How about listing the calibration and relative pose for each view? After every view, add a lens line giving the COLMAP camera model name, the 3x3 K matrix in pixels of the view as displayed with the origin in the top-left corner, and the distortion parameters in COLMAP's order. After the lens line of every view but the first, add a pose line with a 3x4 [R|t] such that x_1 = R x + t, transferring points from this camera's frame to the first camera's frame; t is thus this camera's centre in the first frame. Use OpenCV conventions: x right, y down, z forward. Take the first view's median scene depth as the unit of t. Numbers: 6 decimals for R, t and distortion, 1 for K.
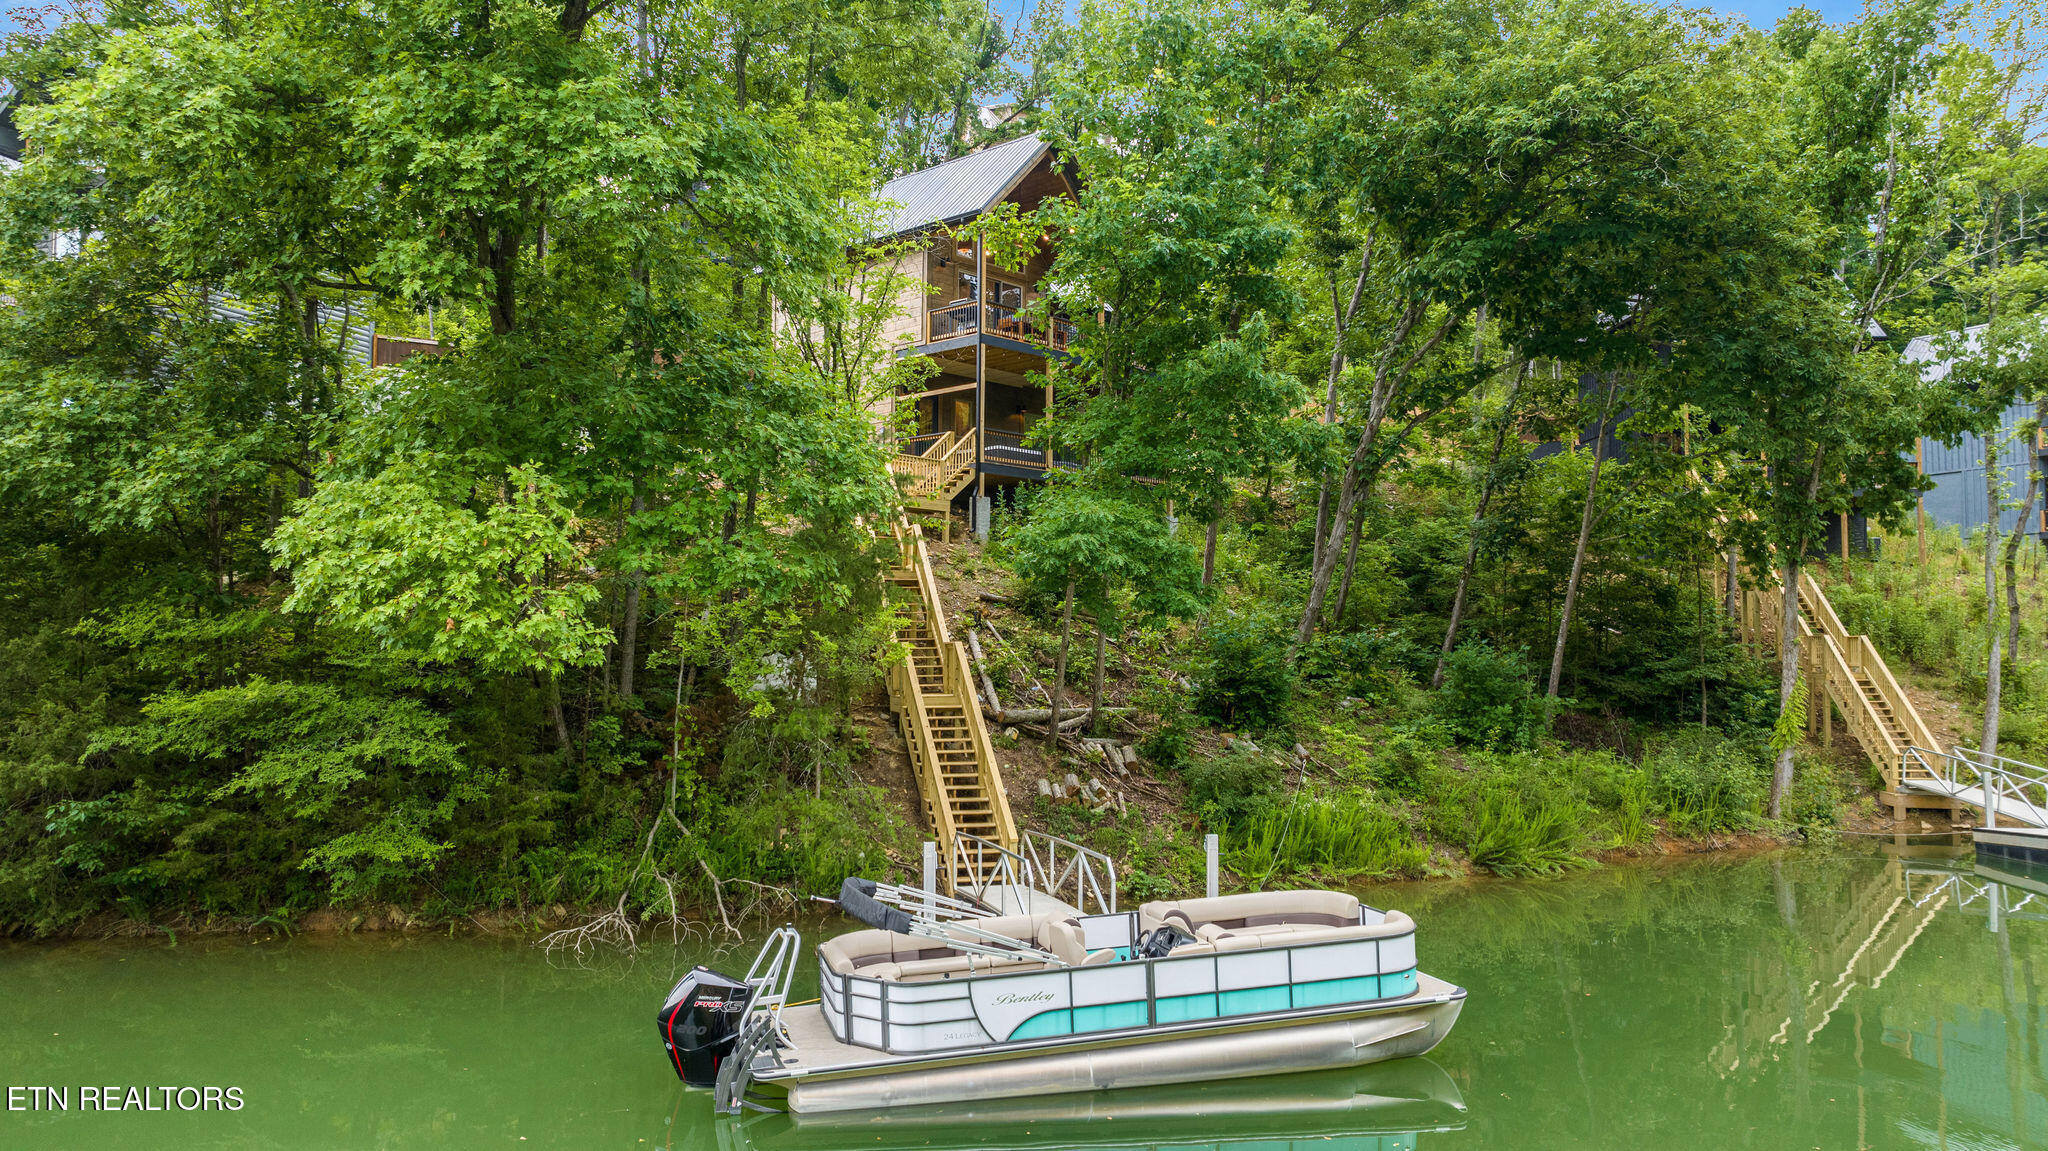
lens RADIAL K [[1434.9, 0, 1062.0], [0, 1434.9, 586.0], [0, 0, 1]] dist [-0.005550, -0.002434]
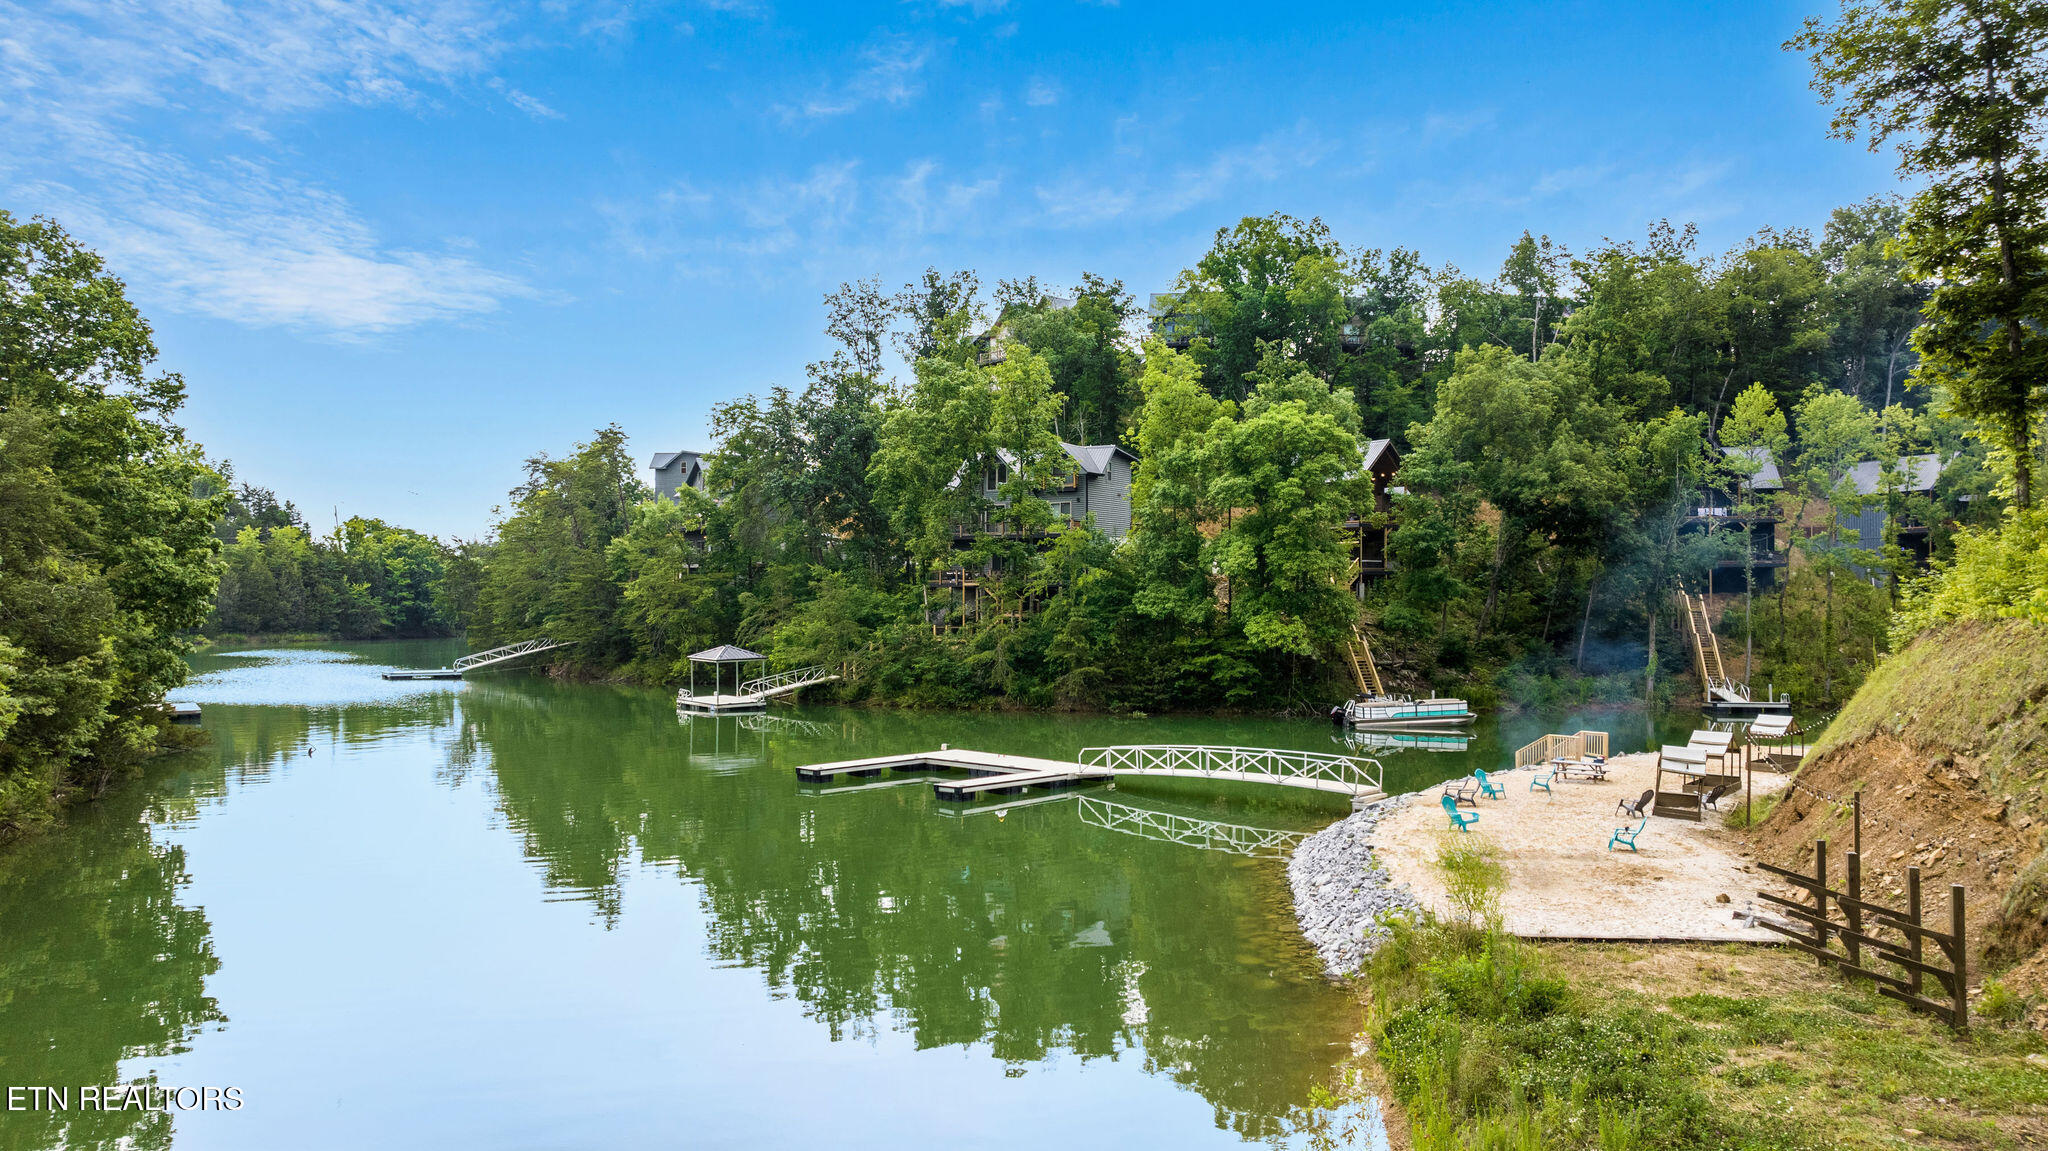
lens RADIAL K [[1434.9, 0, 1062.0], [0, 1434.9, 586.0], [0, 0, 1]] dist [-0.005550, -0.002434]
pose [[0.978539, -0.008177, -0.205901, -0.086961], [0.015777, 0.999252, 0.035298, -0.275386], [0.205458, -0.037789, 0.977936, -3.040958]]
